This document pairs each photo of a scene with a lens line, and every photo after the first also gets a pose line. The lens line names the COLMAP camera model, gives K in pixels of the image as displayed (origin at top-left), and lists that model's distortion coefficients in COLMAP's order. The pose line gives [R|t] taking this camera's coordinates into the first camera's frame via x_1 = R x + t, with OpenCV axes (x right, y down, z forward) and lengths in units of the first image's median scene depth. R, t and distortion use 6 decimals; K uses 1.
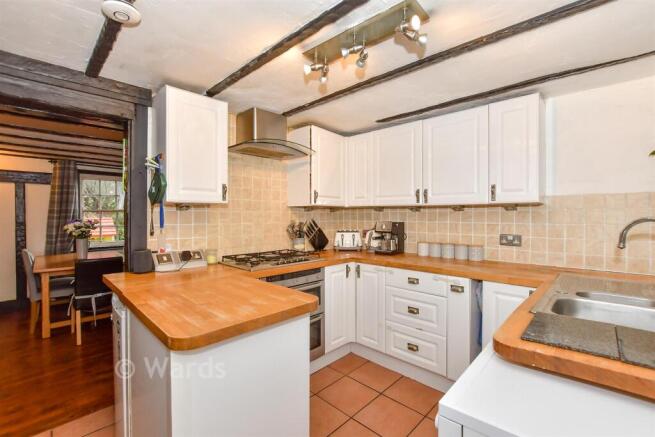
lens RADIAL K [[289.5, 0, 329.1], [0, 289.5, 217.6], [0, 0, 1]] dist [-0.018735, -0.000434]
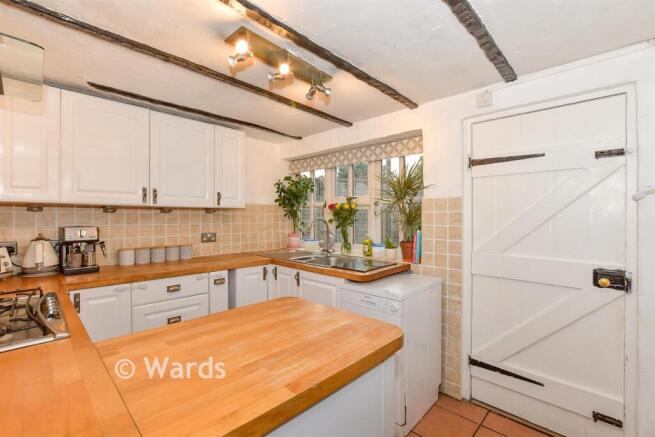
lens RADIAL K [[289.5, 0, 330.5], [0, 289.5, 218.4], [0, 0, 1]] dist [-0.018735, -0.000434]
pose [[0.003983, -0.002804, 0.999988, -0.688818], [0.007936, 0.999965, 0.002772, -0.002880], [-0.999961, 0.007925, 0.004005, 0.544936]]
